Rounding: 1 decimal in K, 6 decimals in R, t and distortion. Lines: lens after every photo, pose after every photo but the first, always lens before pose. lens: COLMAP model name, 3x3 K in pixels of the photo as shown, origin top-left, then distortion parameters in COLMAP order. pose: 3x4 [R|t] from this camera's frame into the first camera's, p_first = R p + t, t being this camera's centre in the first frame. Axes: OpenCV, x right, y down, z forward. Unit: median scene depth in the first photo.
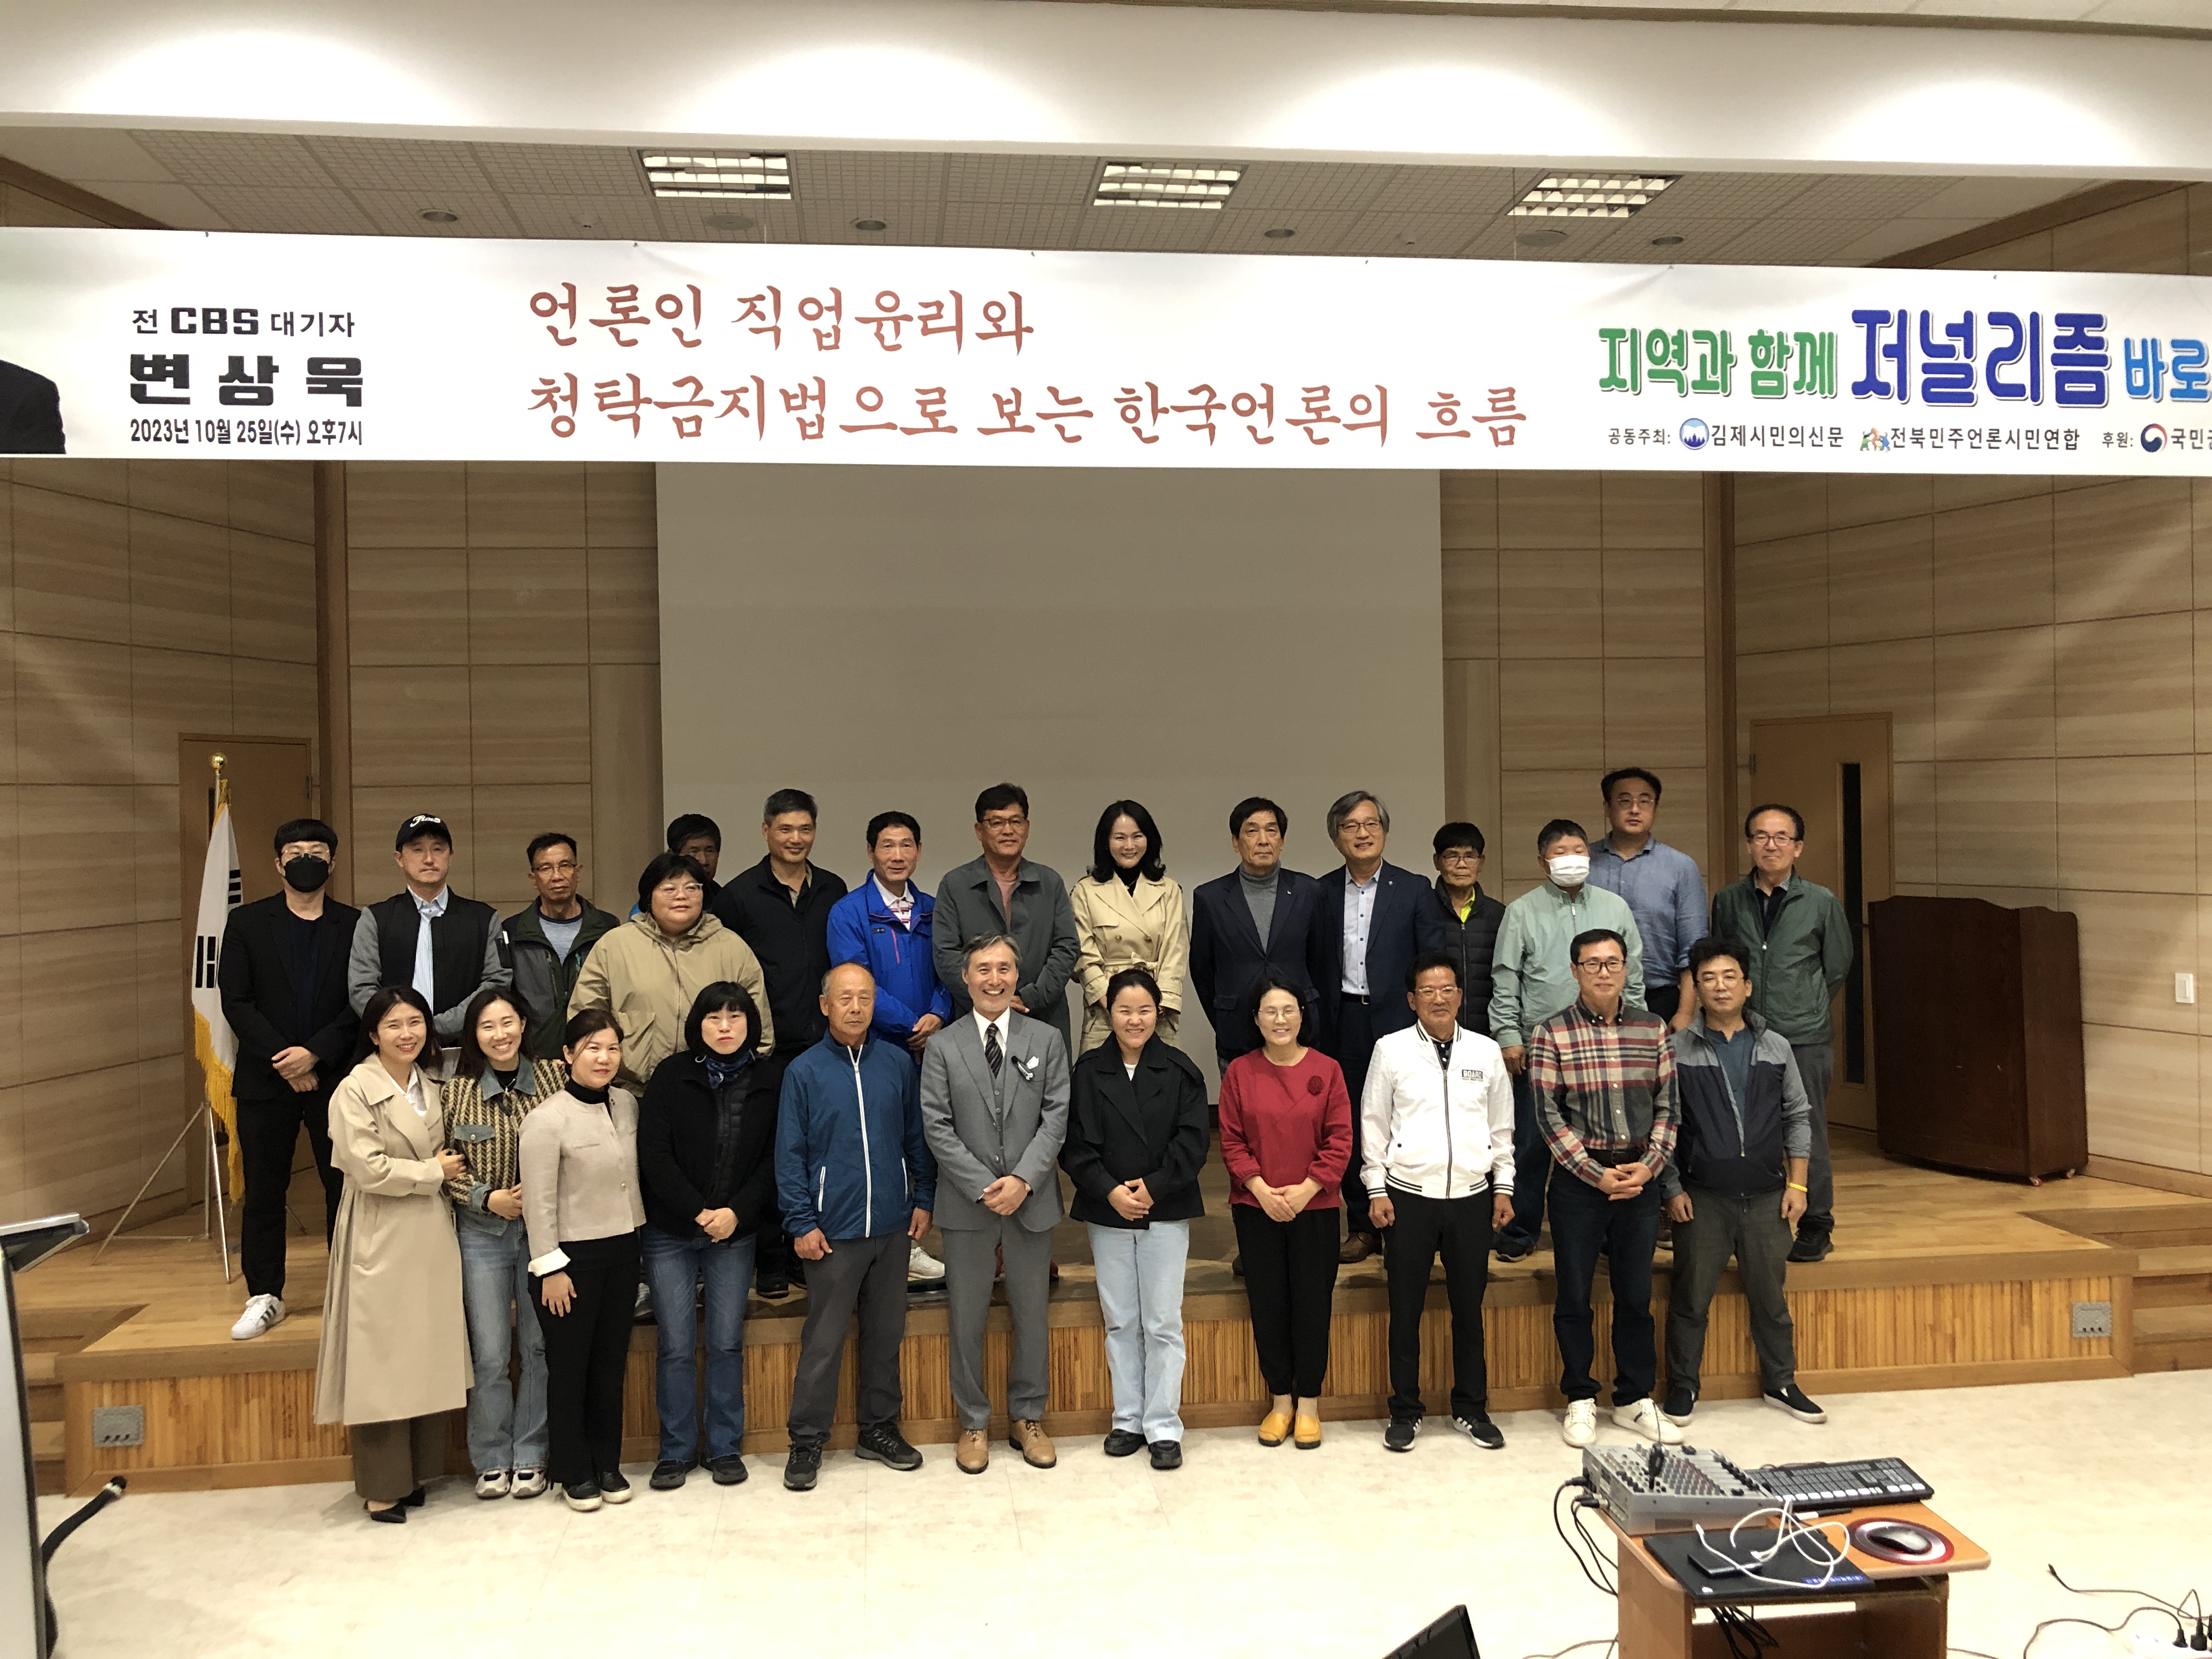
lens RADIAL K [[1790.4, 0, 1078.6], [0, 1790.4, 833.8], [0, 0, 1]] dist [-0.006314, 0.001134]
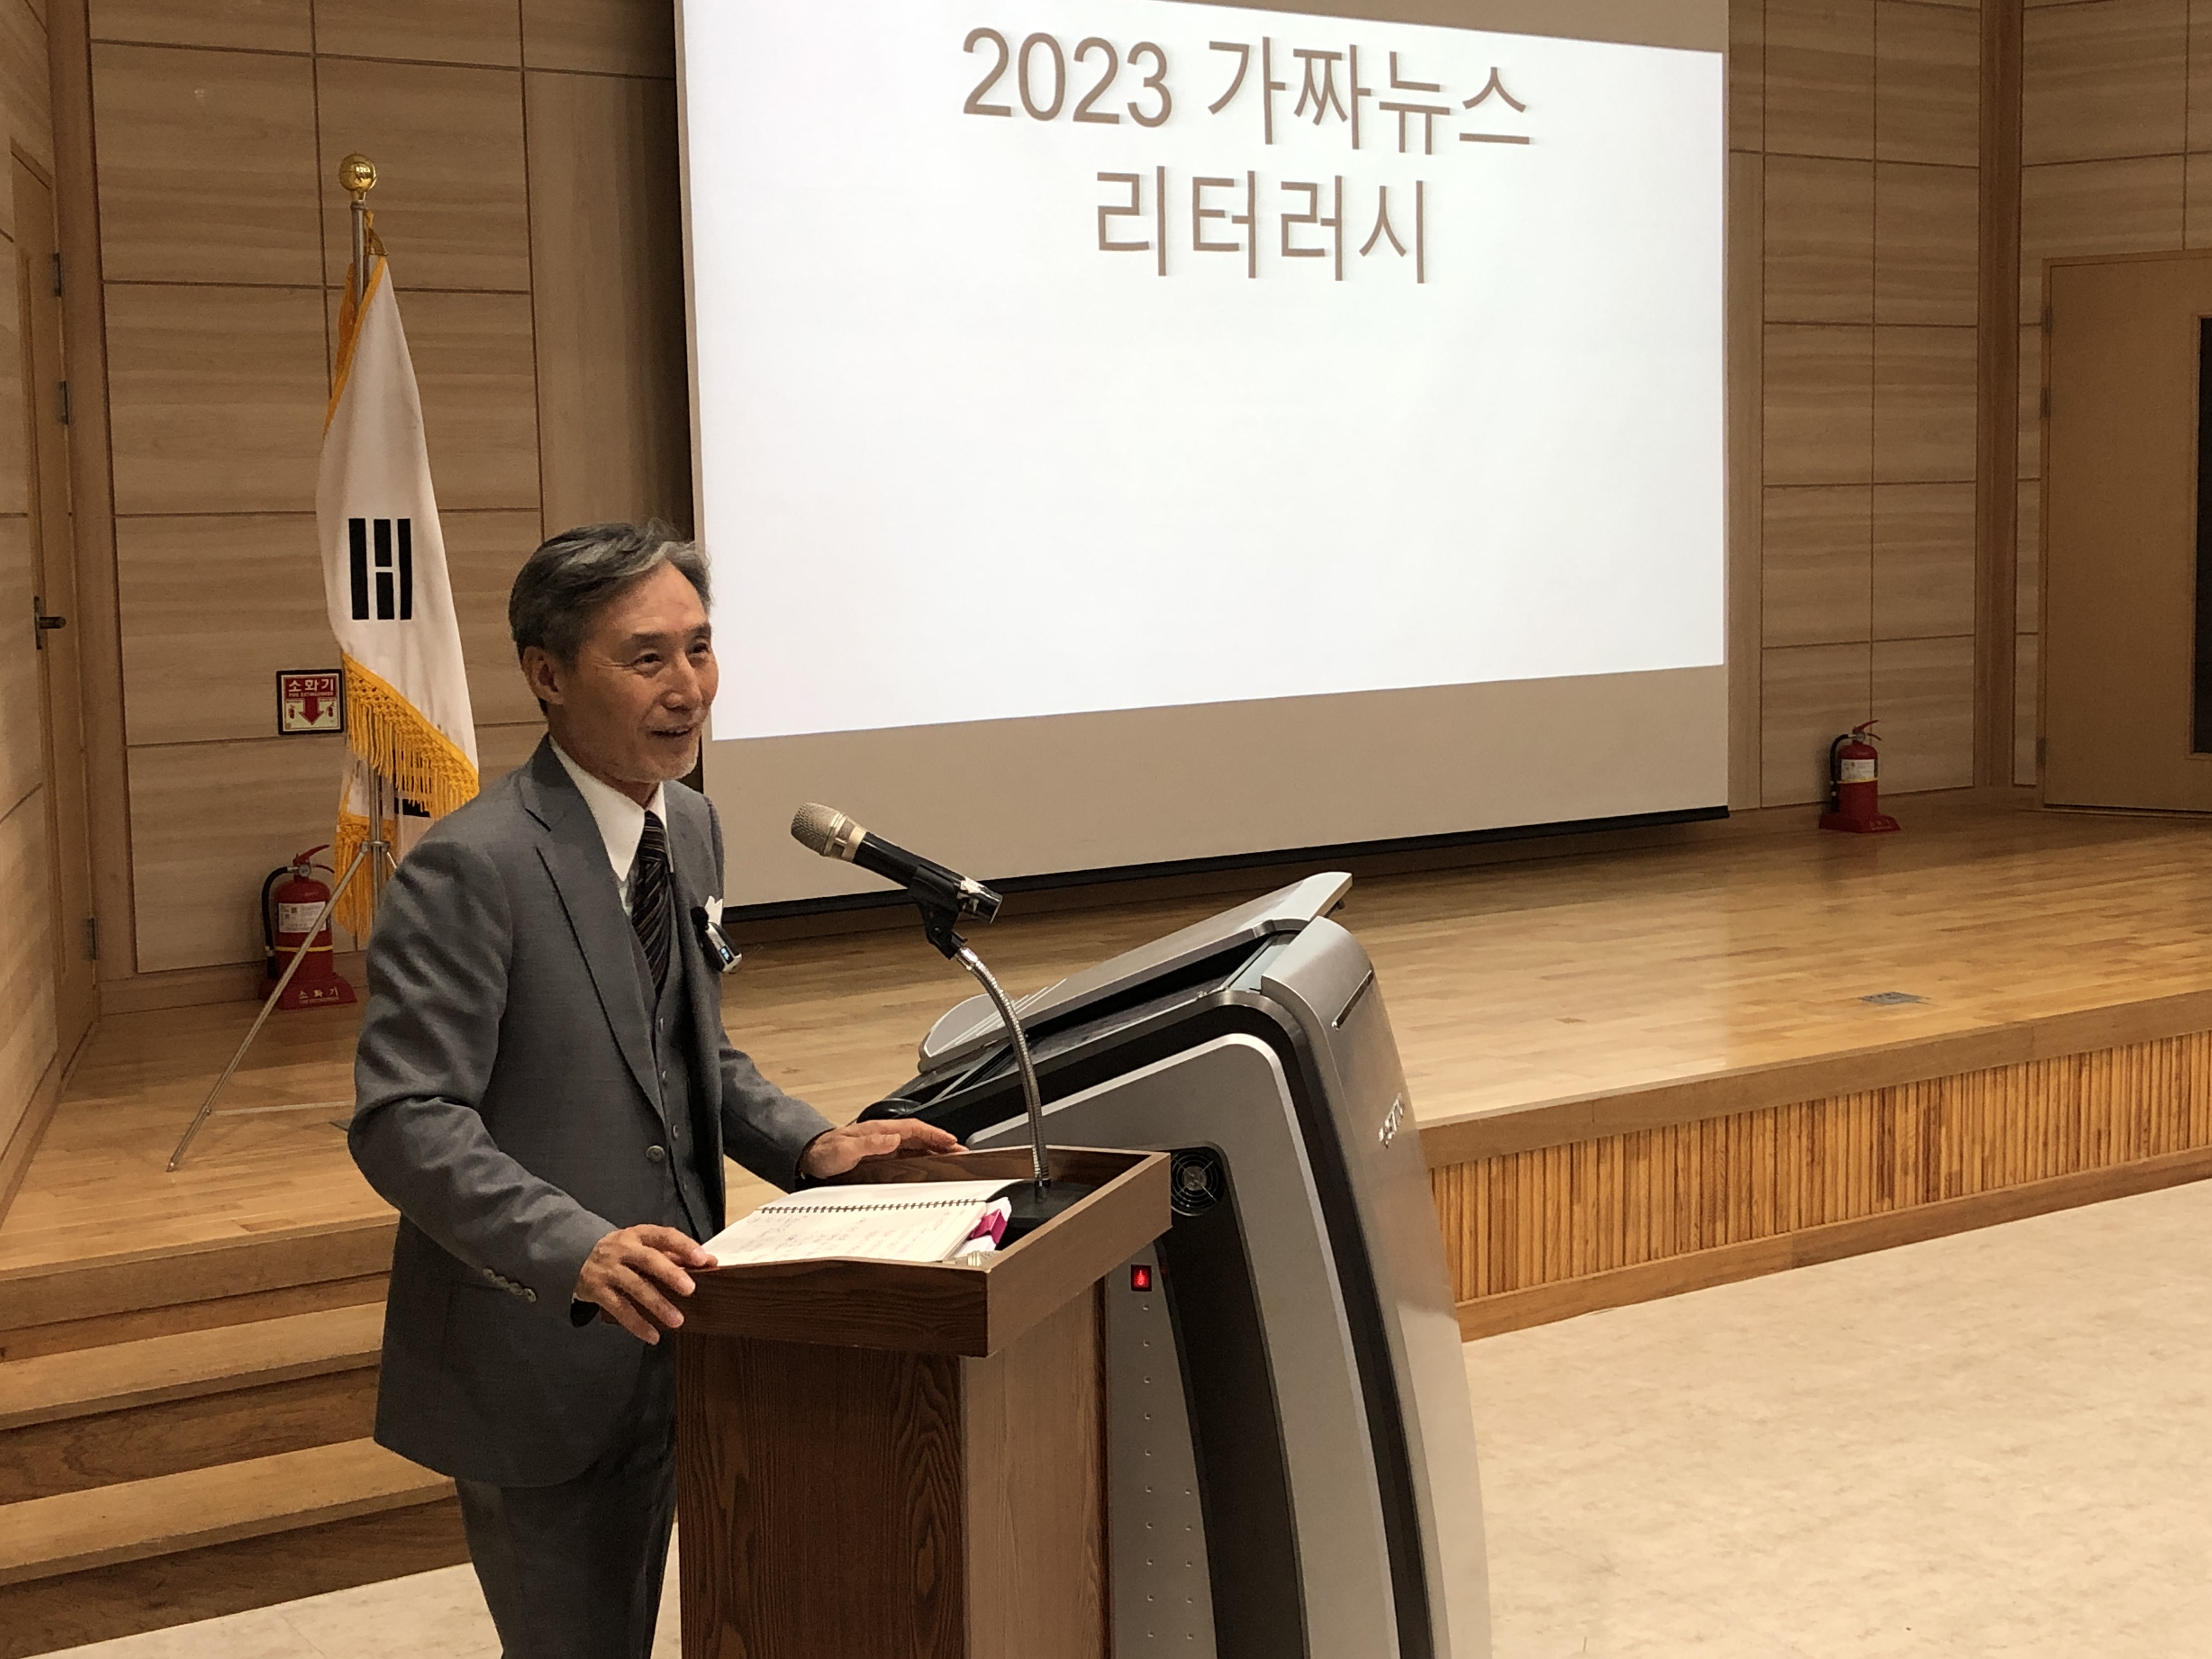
lens RADIAL K [[2962.5, 0, 1102.0], [0, 2962.5, 793.5], [0, 0, 1]] dist [0.037321, -0.047037]
pose [[0.891007, -0.046028, 0.451651, -0.830710], [0.013442, 0.997086, 0.075094, 0.090023], [-0.453791, -0.060838, 0.889029, 0.178434]]
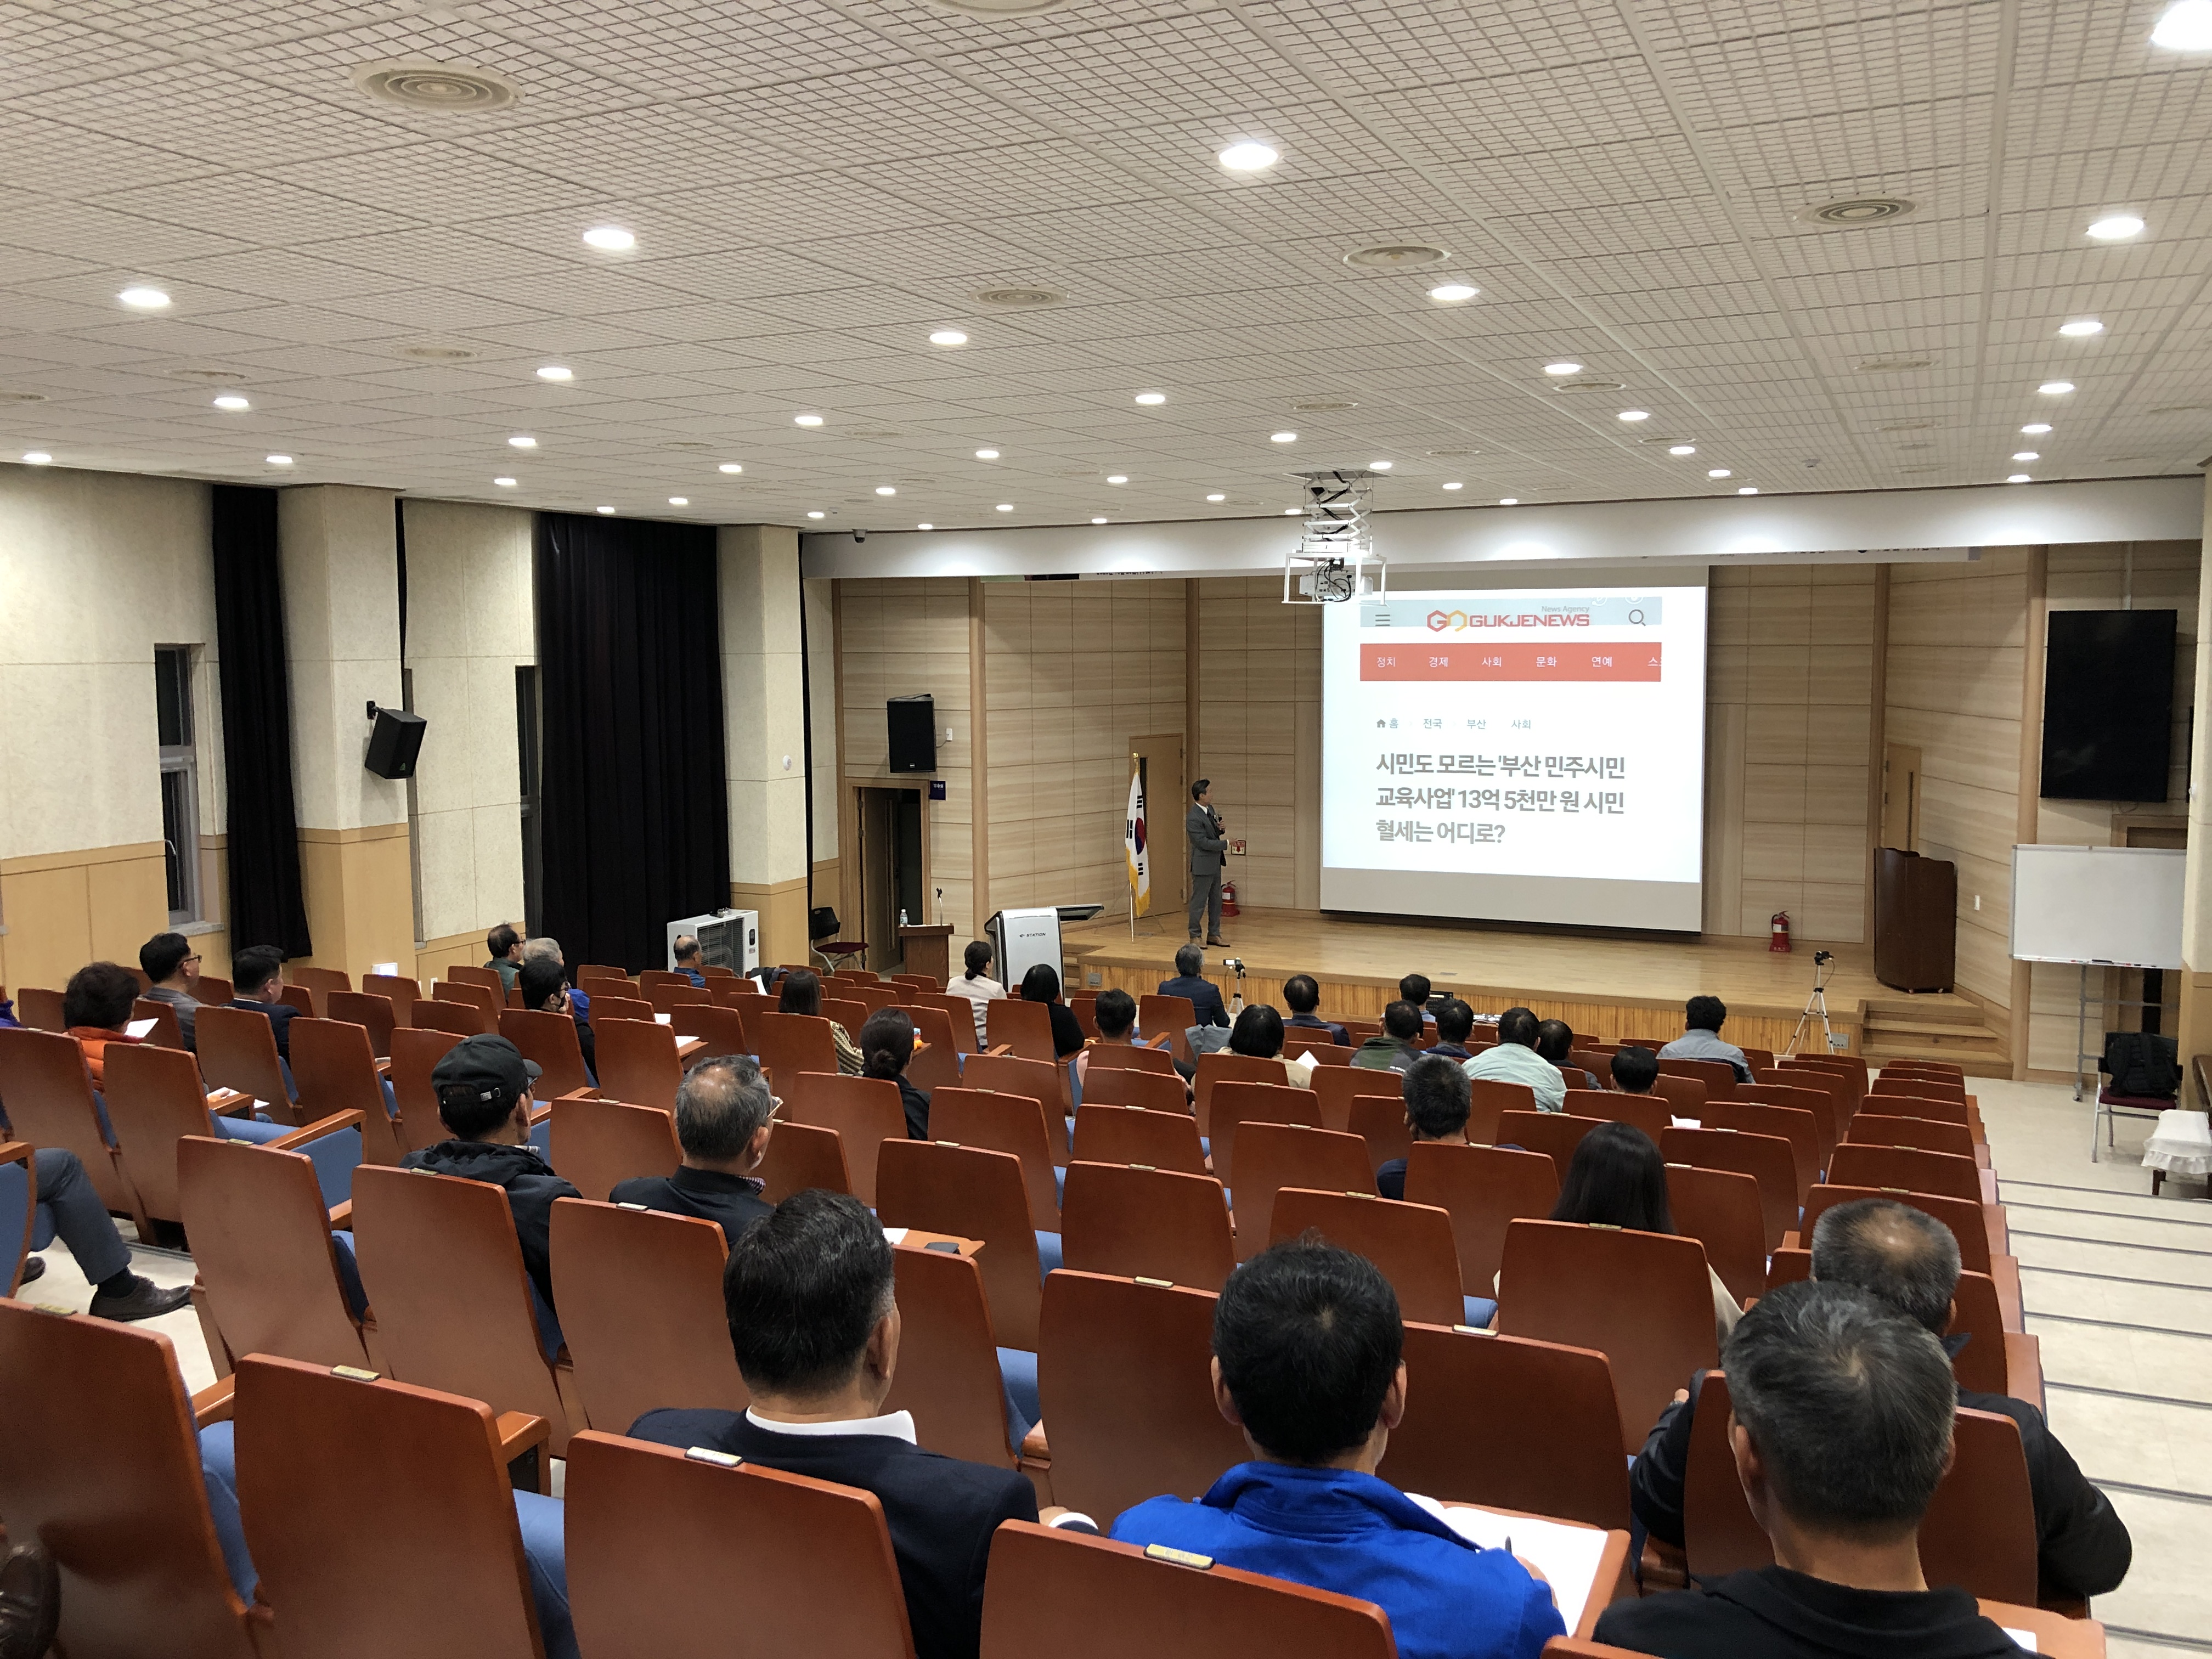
lens RADIAL K [[1790.4, 0, 1078.6], [0, 1790.4, 833.8], [0, 0, 1]] dist [-0.006314, 0.001134]
pose [[0.842408, 0.064919, -0.534915, 1.094610], [-0.014224, 0.995049, 0.098362, -0.228028], [0.538652, -0.075253, 0.839161, -1.606136]]
